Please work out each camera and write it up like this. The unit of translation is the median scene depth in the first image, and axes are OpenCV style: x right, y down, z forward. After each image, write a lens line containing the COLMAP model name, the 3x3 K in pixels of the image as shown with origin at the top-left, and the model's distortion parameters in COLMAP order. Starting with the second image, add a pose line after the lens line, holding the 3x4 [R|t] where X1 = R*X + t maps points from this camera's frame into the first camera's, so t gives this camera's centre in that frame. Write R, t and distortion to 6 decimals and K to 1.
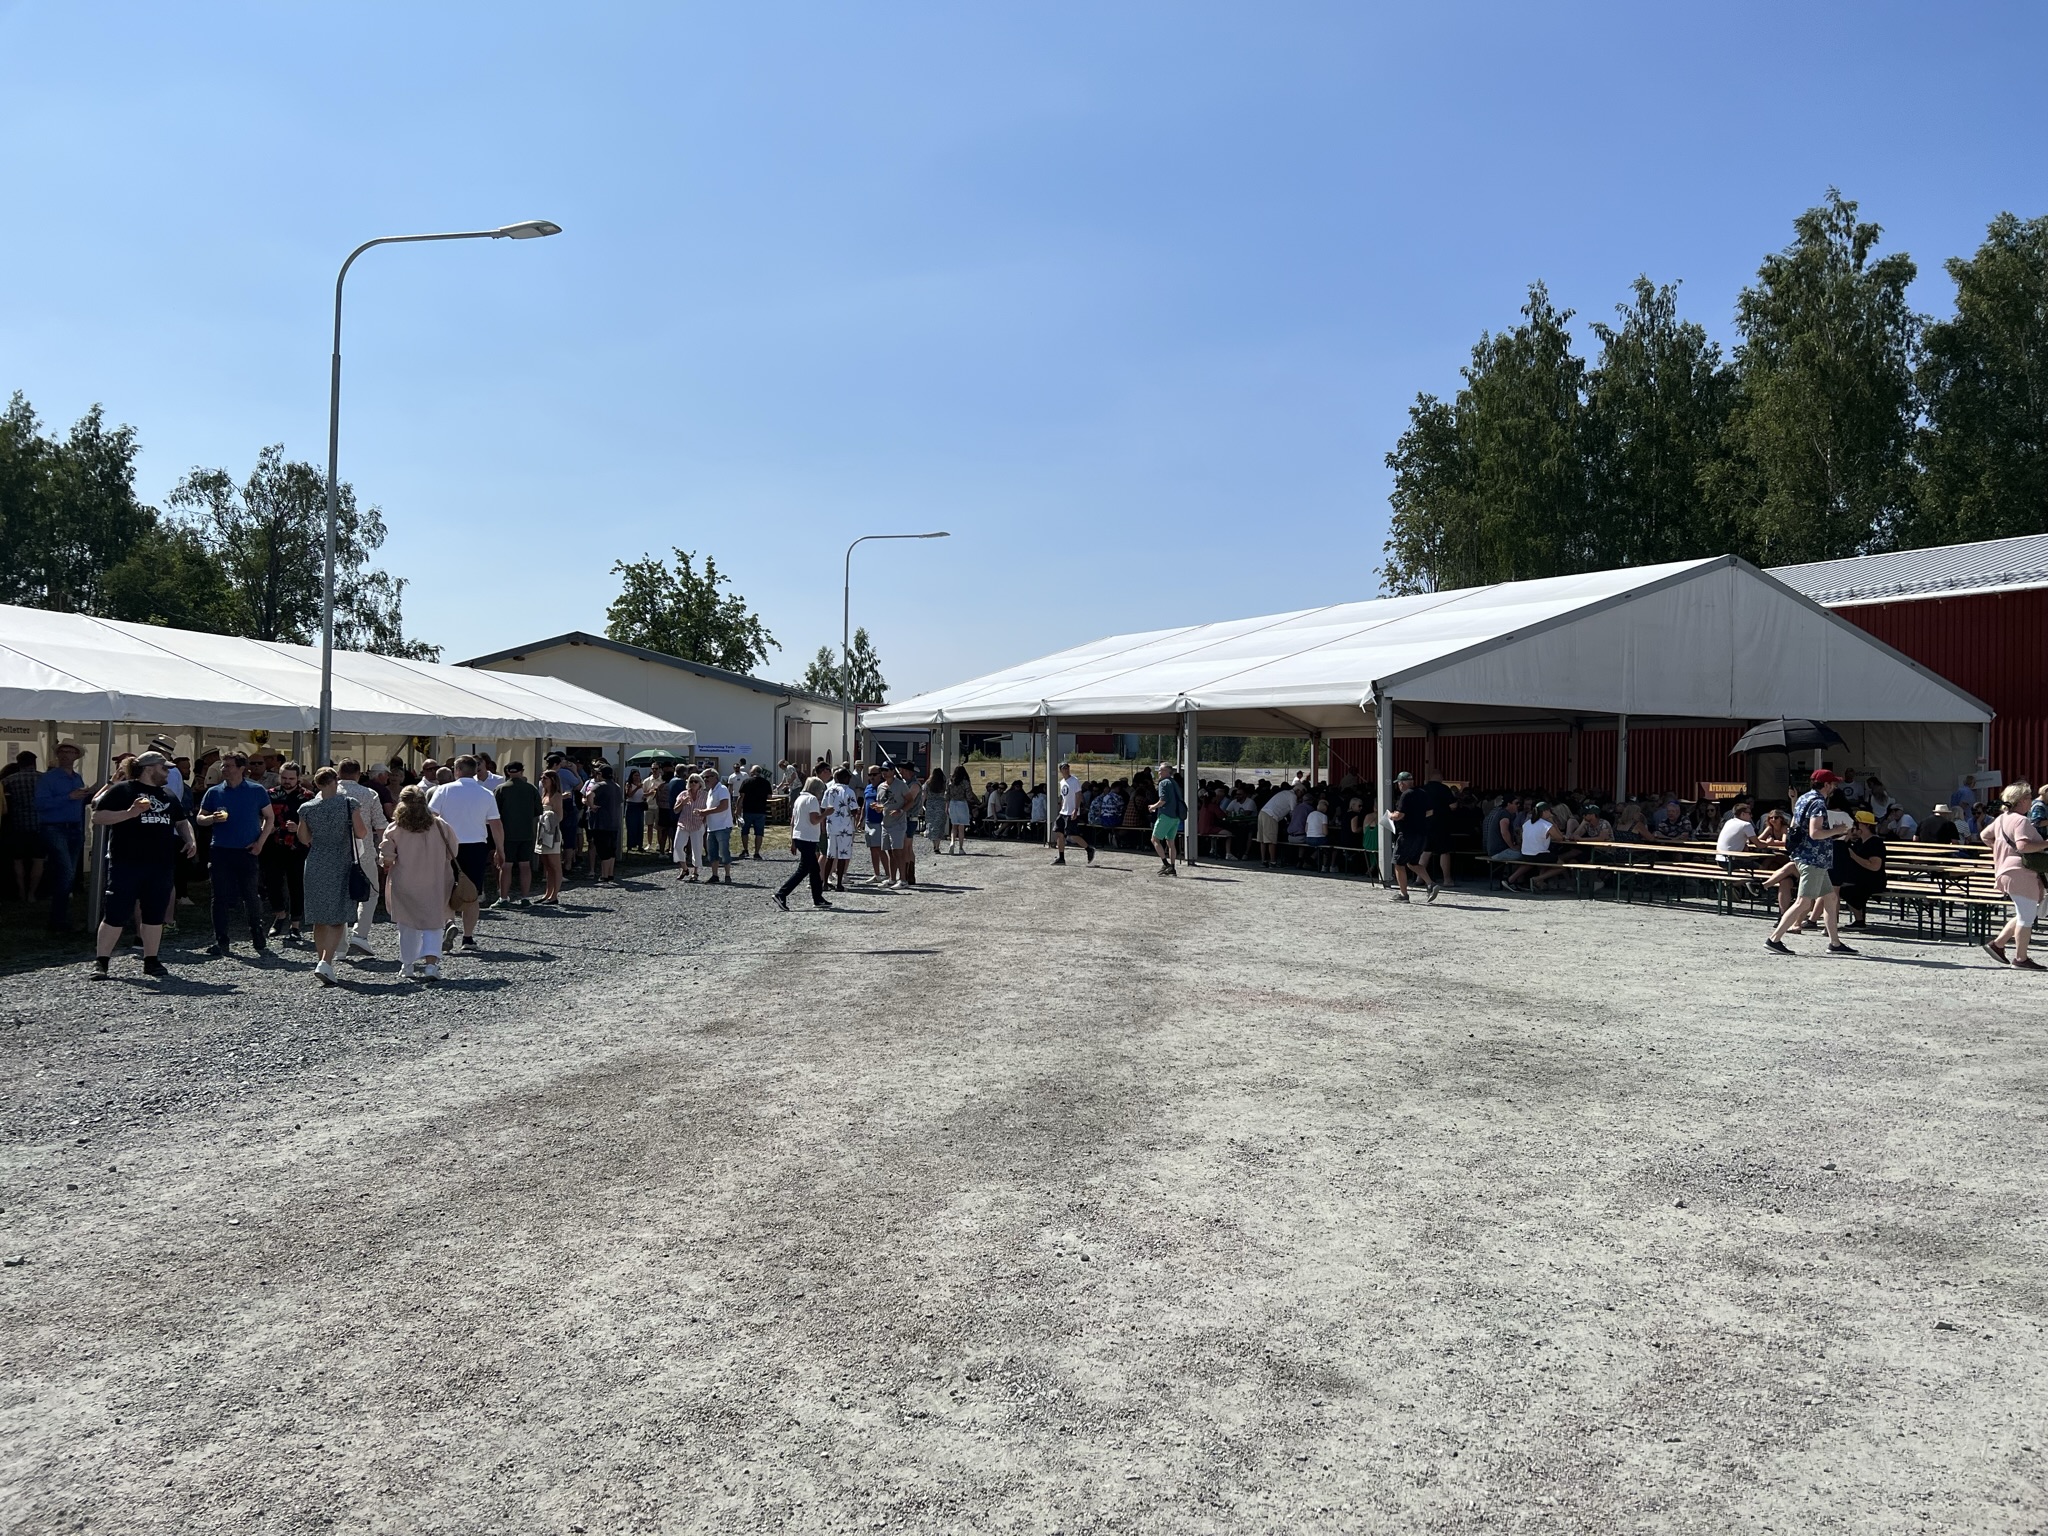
lens RADIAL K [[1551.7, 0, 1023.9], [0, 1551.7, 767.3], [0, 0, 1]] dist [0.002527, 0.000257]
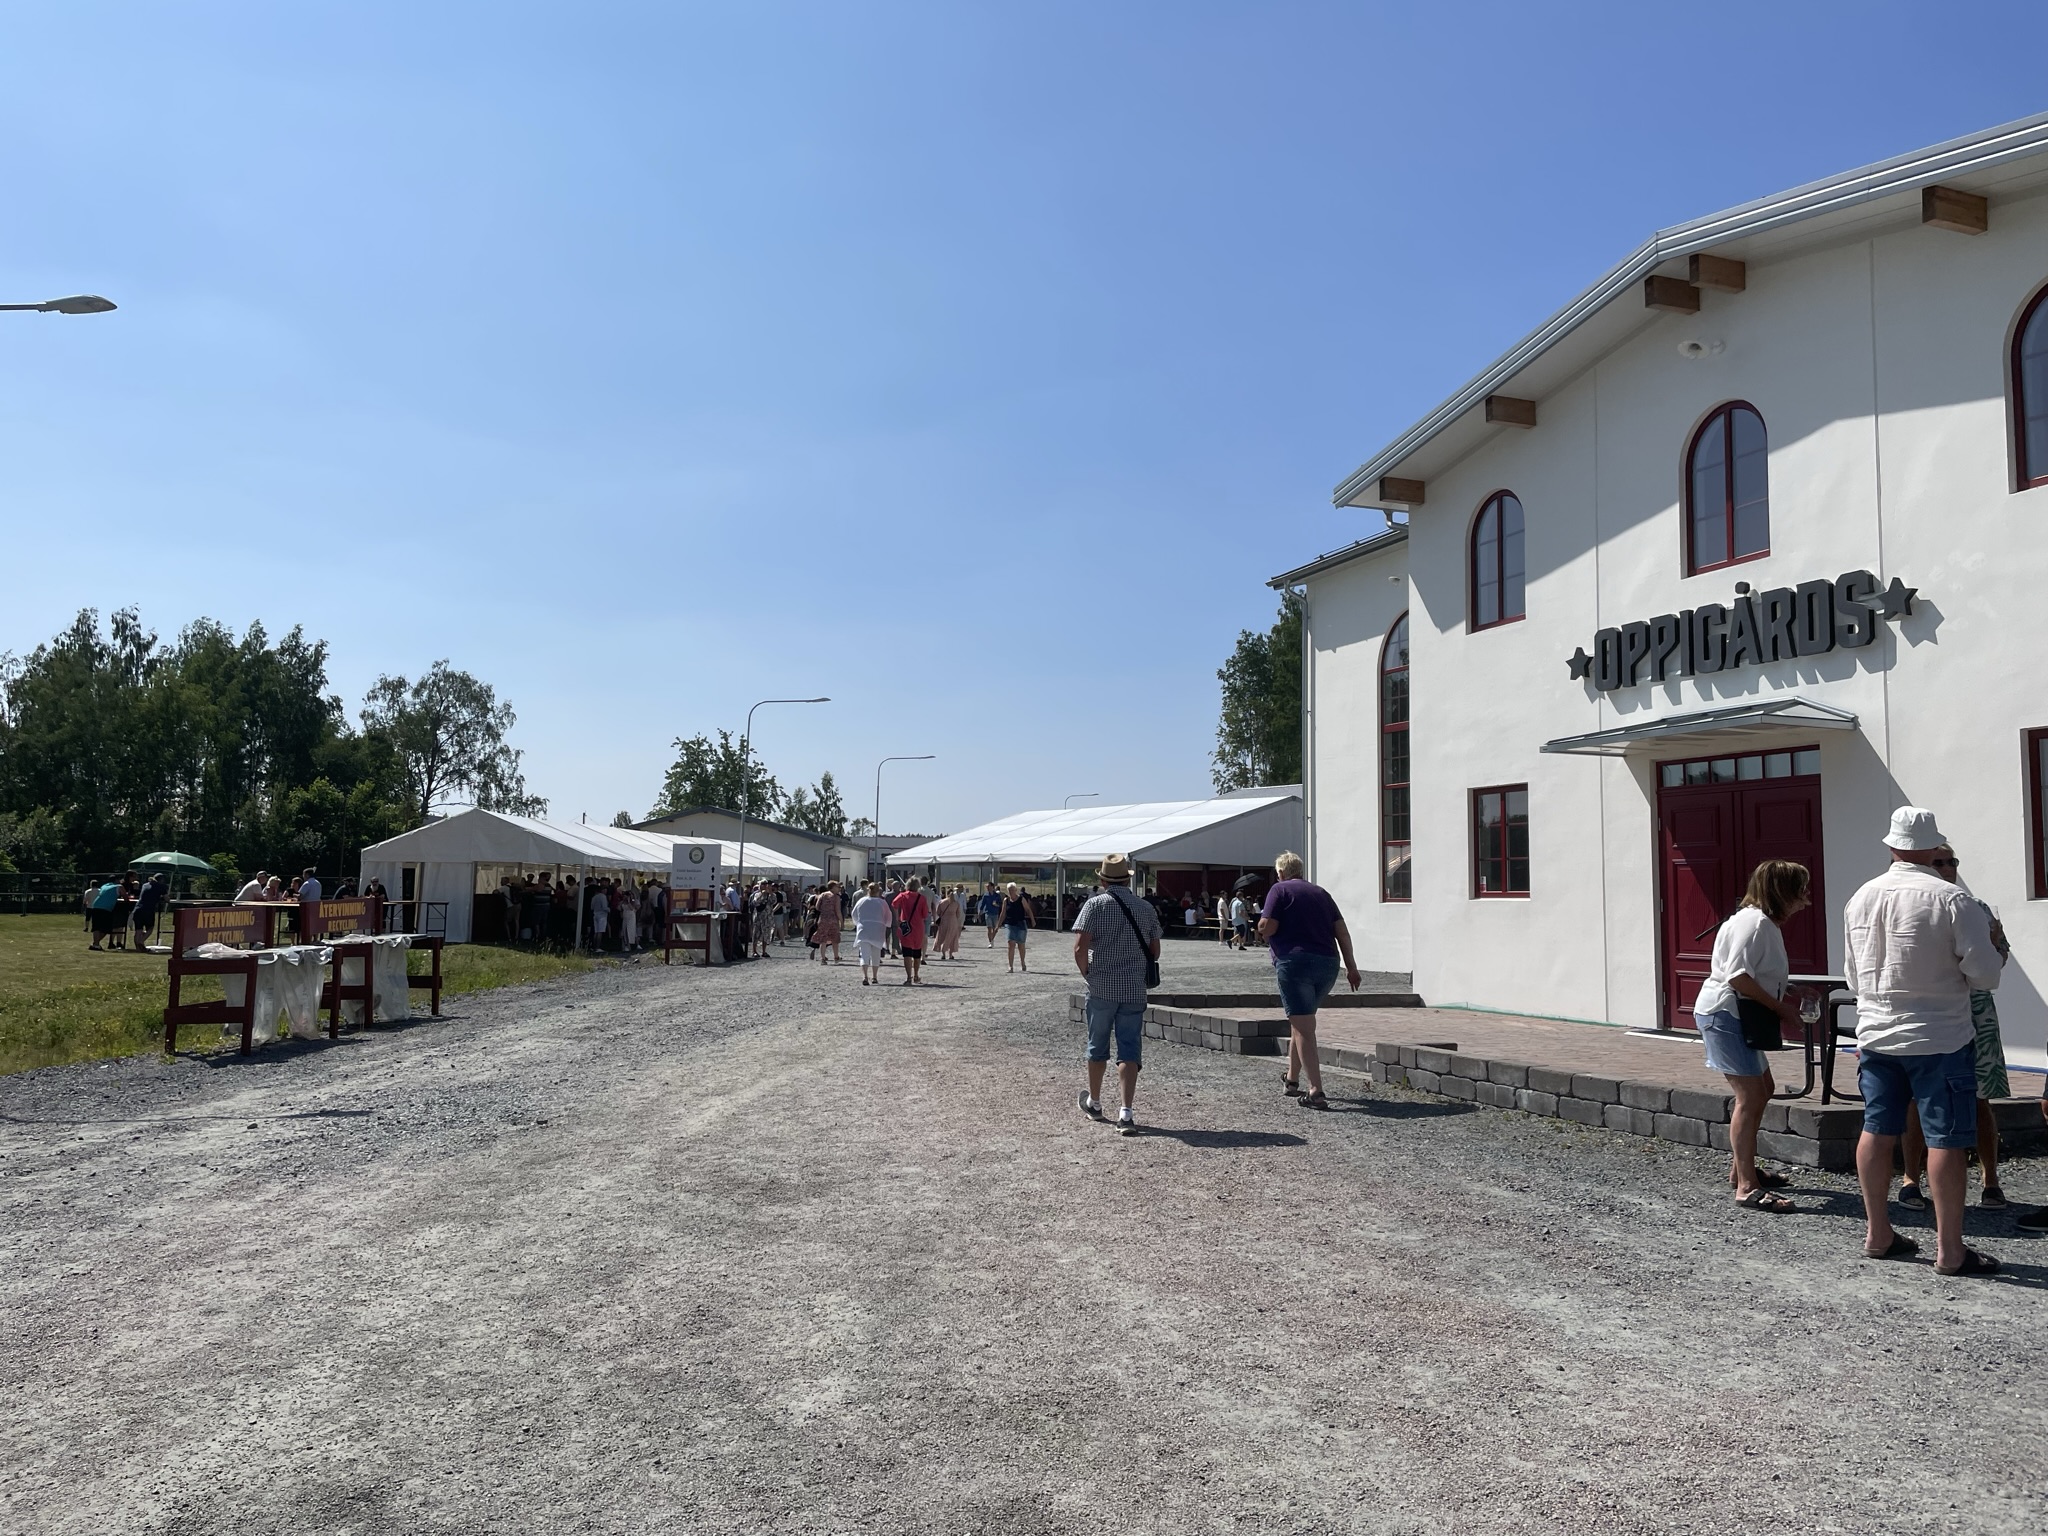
lens RADIAL K [[1548.9, 0, 1025.5], [0, 1548.9, 764.7], [0, 0, 1]] dist [0.069484, 0.000851]
pose [[0.998734, 0.006158, 0.049928, -0.017826], [-0.002269, 0.996983, -0.077586, -0.001135], [-0.050255, 0.077374, 0.995735, -0.413725]]
